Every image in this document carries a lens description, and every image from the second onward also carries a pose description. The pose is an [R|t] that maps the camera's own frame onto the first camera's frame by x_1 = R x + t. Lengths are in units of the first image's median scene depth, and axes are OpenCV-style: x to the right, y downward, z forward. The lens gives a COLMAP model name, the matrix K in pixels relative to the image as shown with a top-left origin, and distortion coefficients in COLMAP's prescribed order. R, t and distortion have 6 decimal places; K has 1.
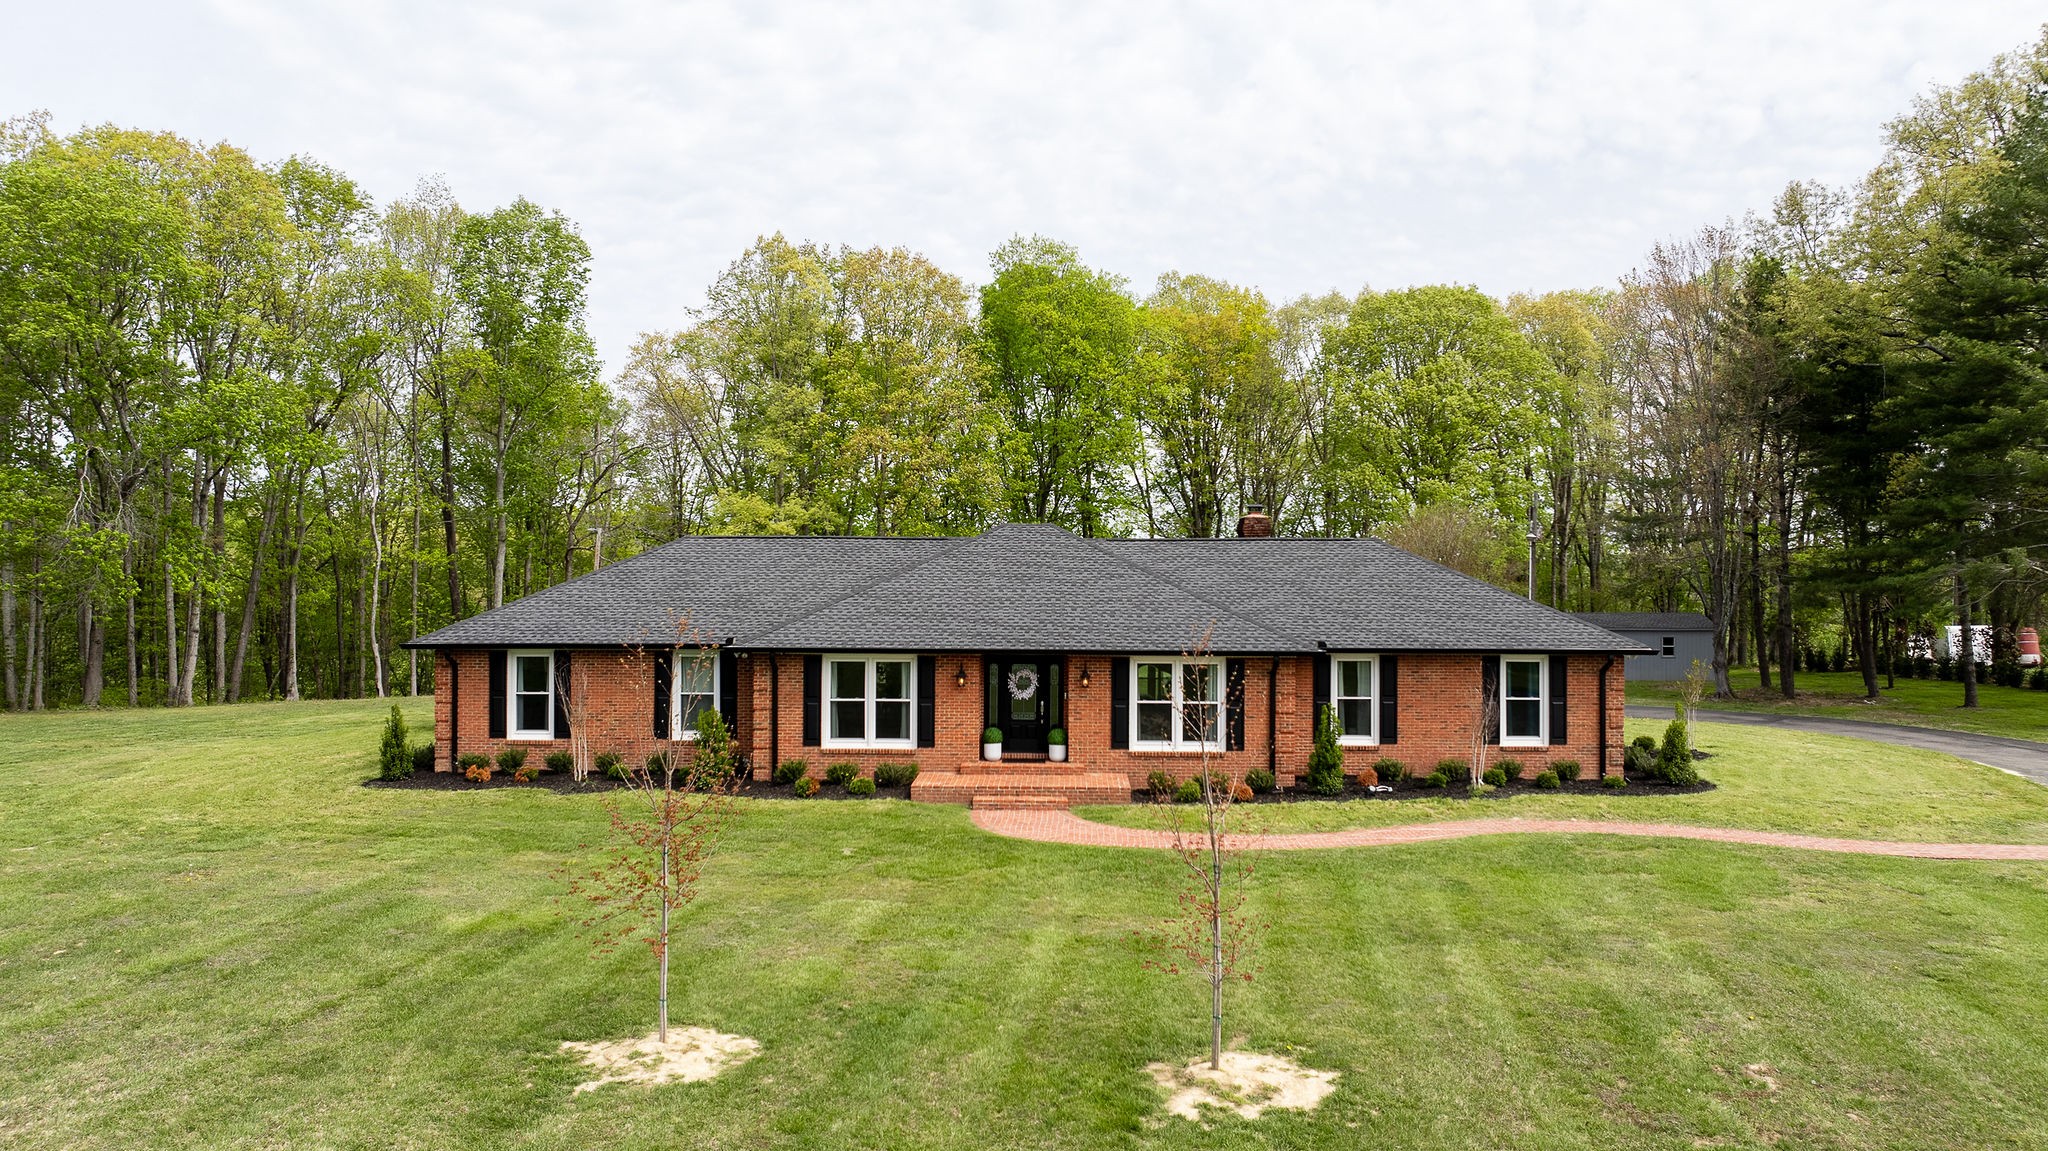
lens RADIAL K [[1446.2, 0, 1021.6], [0, 1446.2, 565.7], [0, 0, 1]] dist [-0.024885, -0.001978]
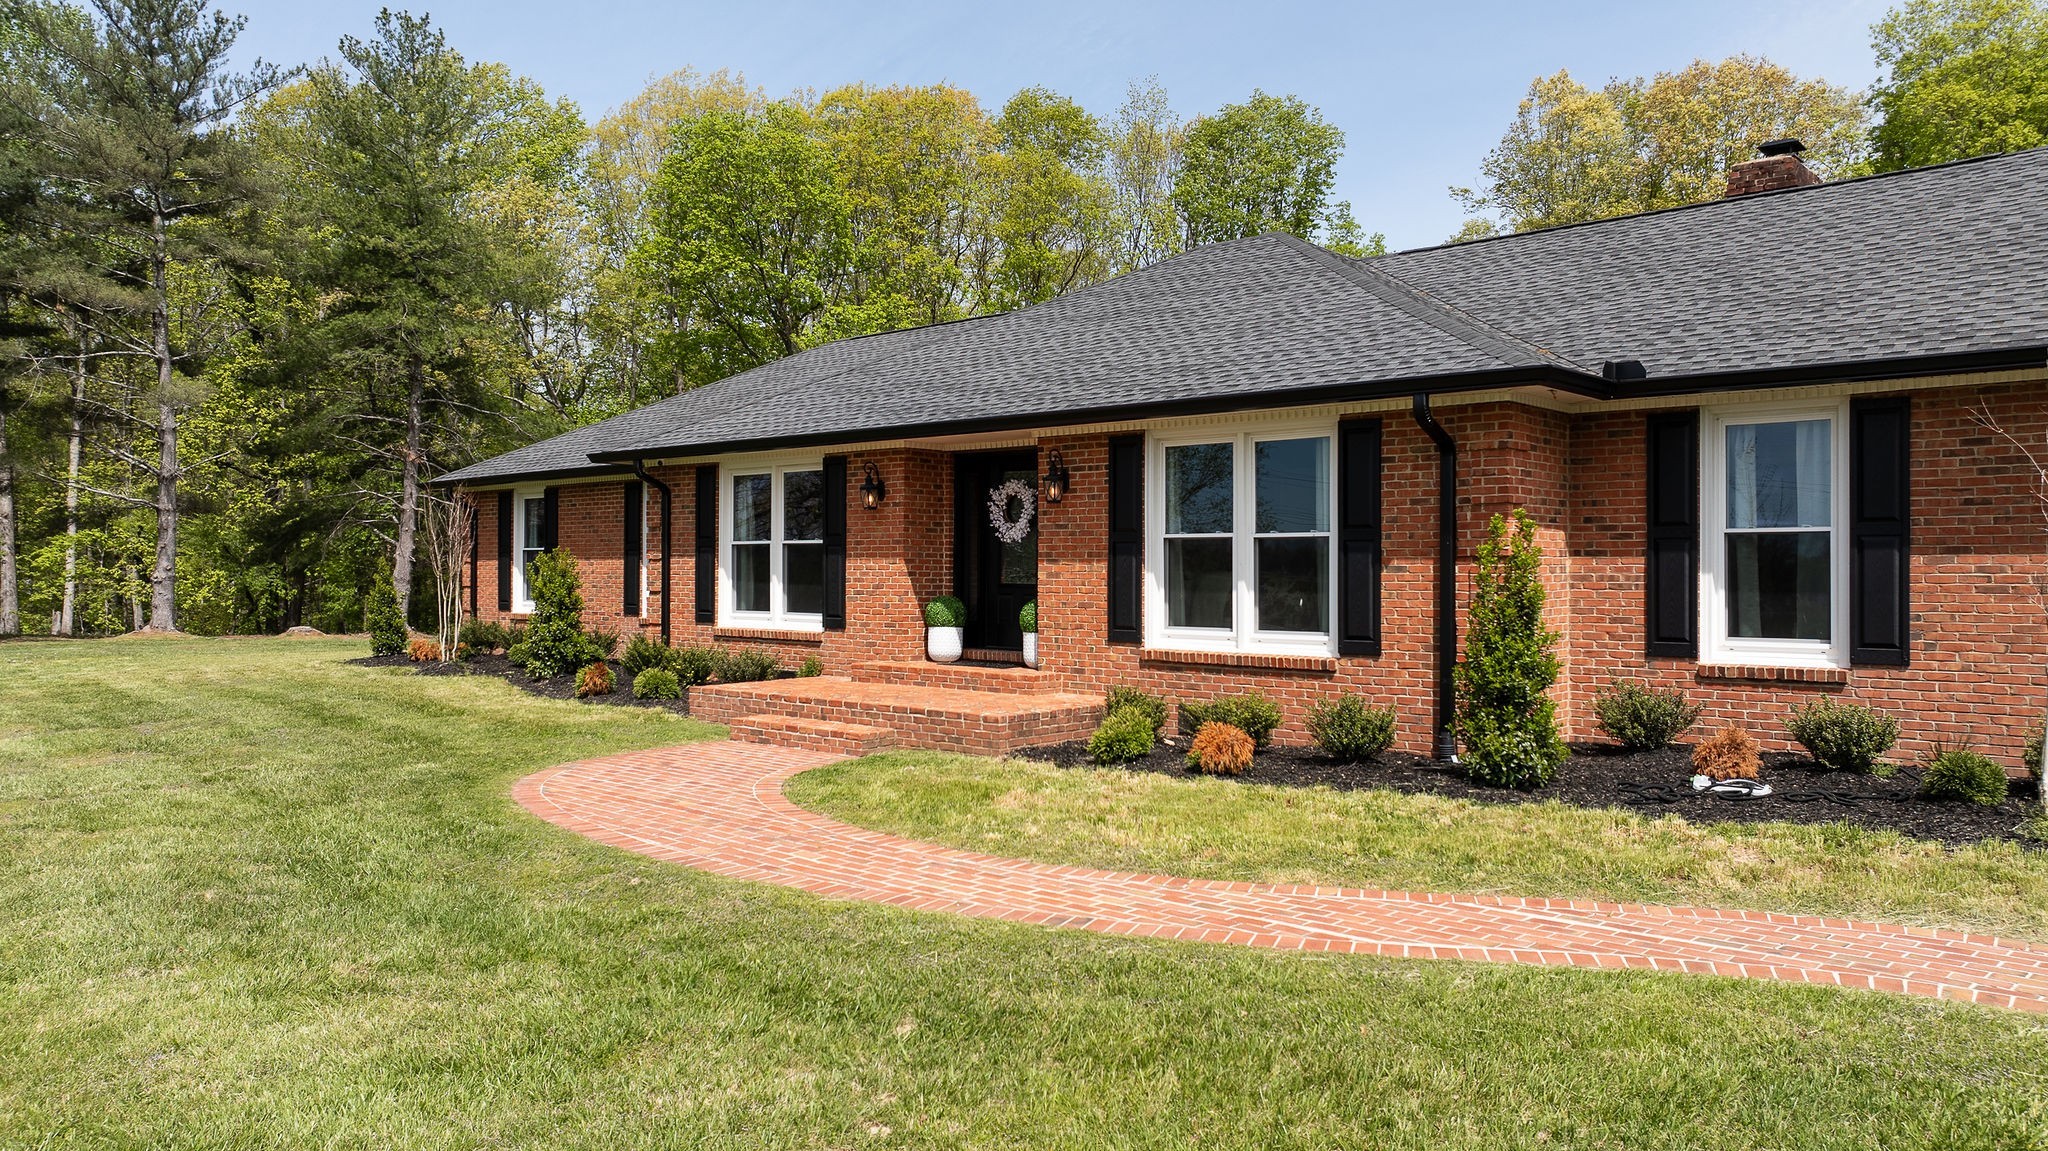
lens RADIAL K [[1446.2, 0, 1021.6], [0, 1446.2, 565.7], [0, 0, 1]] dist [-0.024885, -0.001978]
pose [[0.755824, -0.003931, -0.654763, 0.328976], [0.002715, 0.999992, -0.002870, 0.103842], [0.654769, 0.000391, 0.755829, 0.644113]]
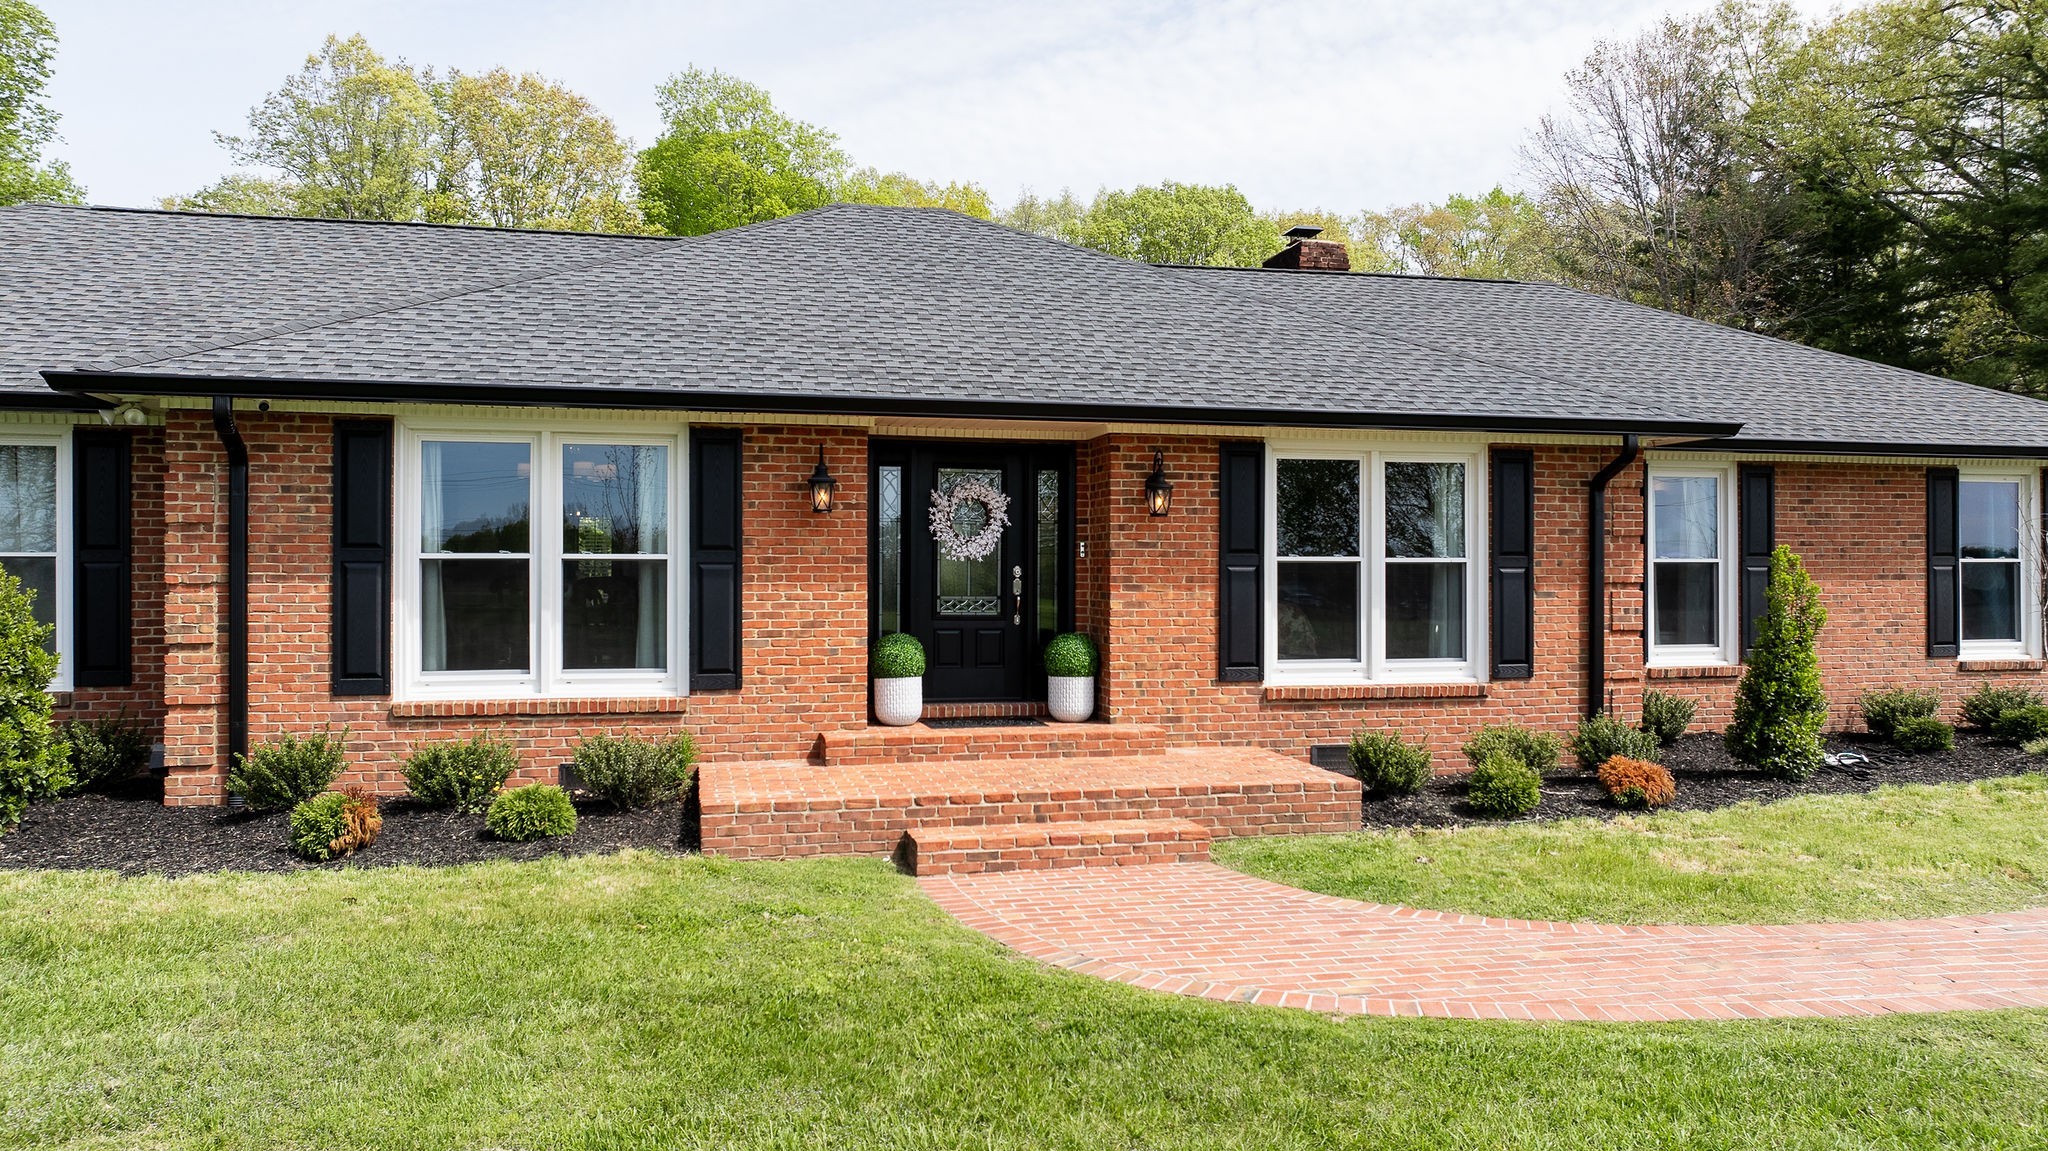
lens RADIAL K [[1446.2, 0, 1021.6], [0, 1446.2, 565.7], [0, 0, 1]] dist [-0.024885, -0.001978]
pose [[0.967121, -0.002638, 0.254303, -0.082917], [0.002466, 0.999996, 0.000993, 0.095190], [-0.254304, -0.000333, 0.967124, 0.644677]]
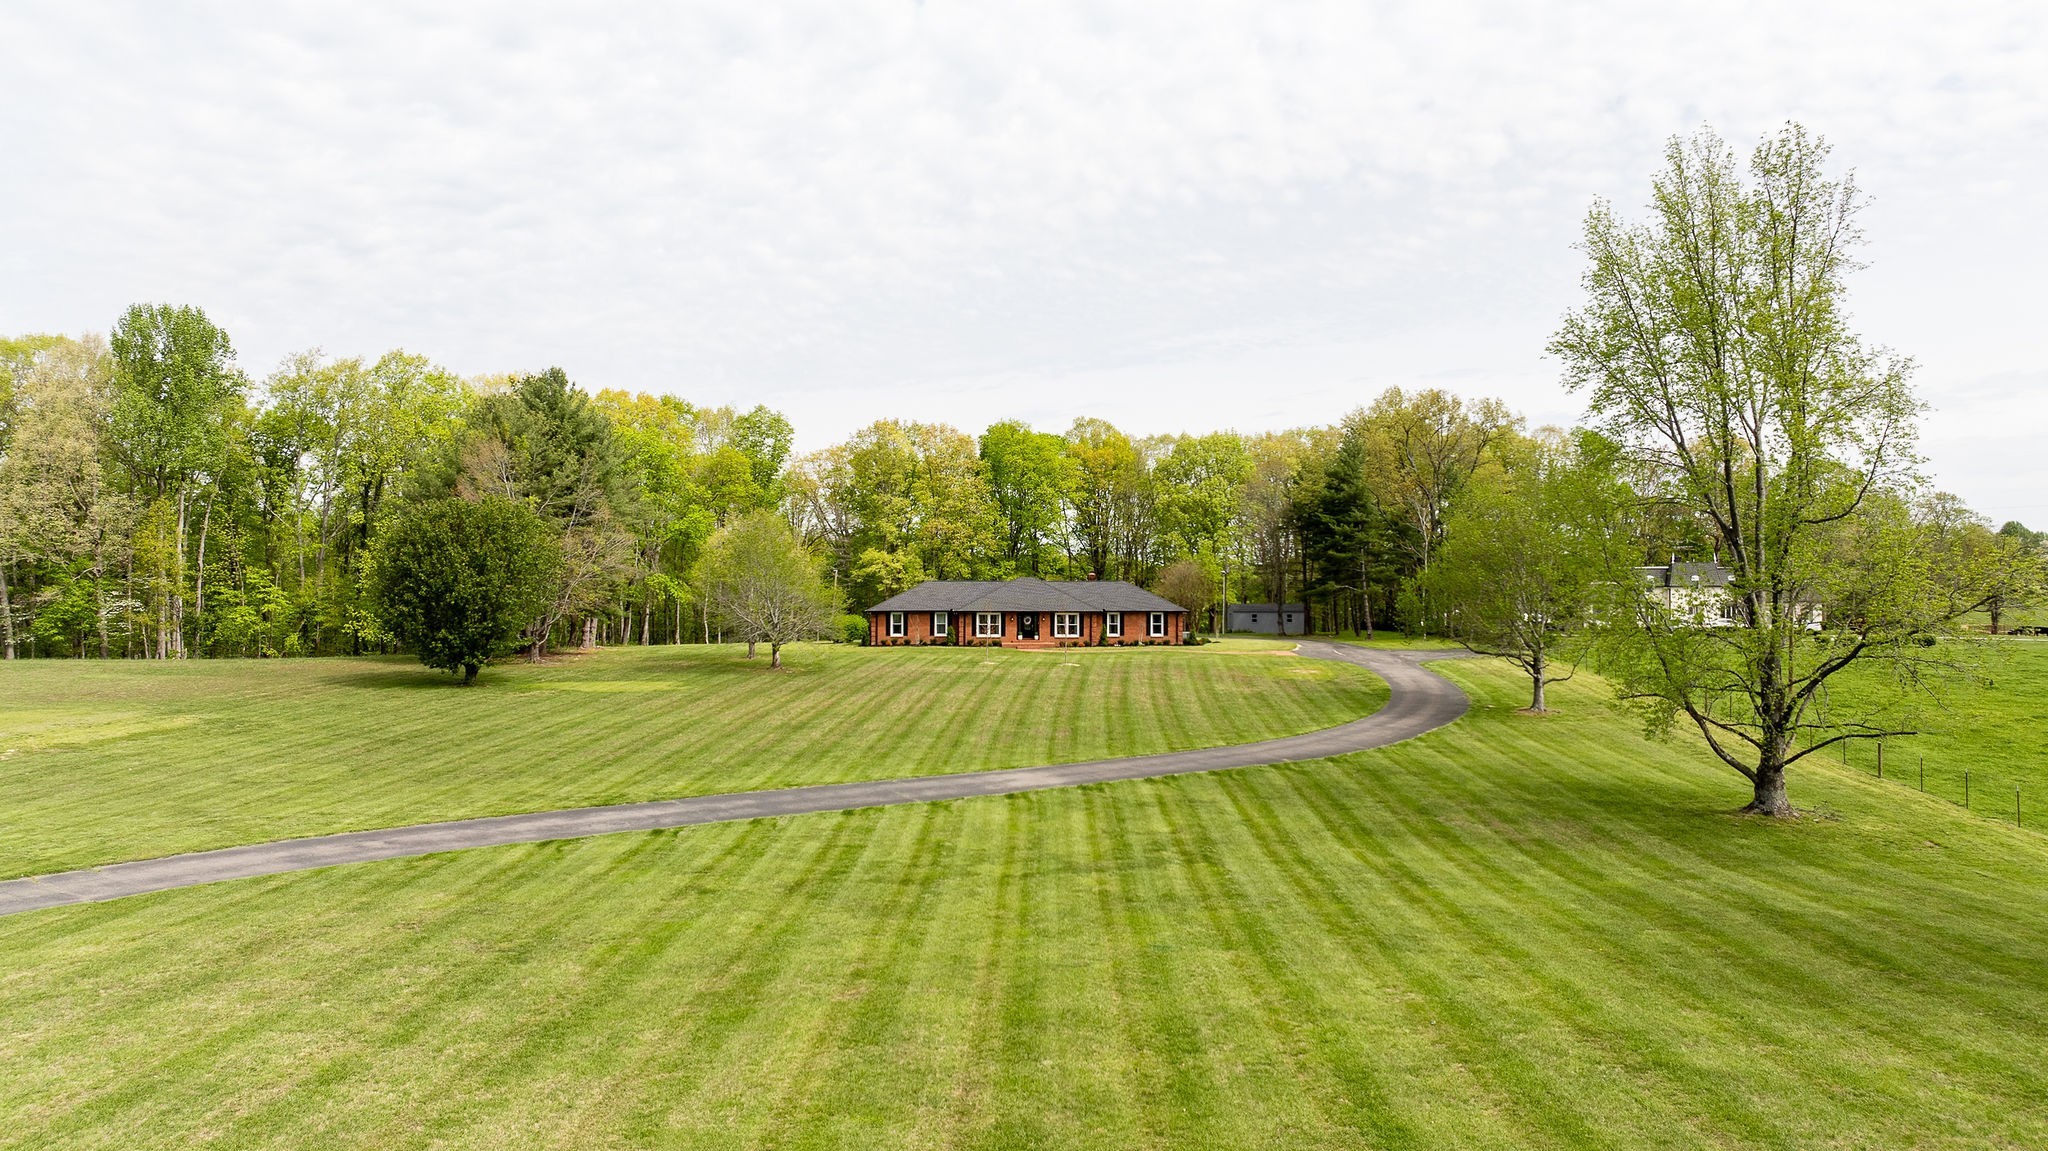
lens RADIAL K [[1446.2, 0, 1021.6], [0, 1446.2, 565.7], [0, 0, 1]] dist [-0.024885, -0.001978]
pose [[0.998832, -0.002005, 0.048284, -0.205032], [0.002154, 0.999993, -0.003027, -0.054442], [-0.048278, 0.003127, 0.998829, -2.925121]]
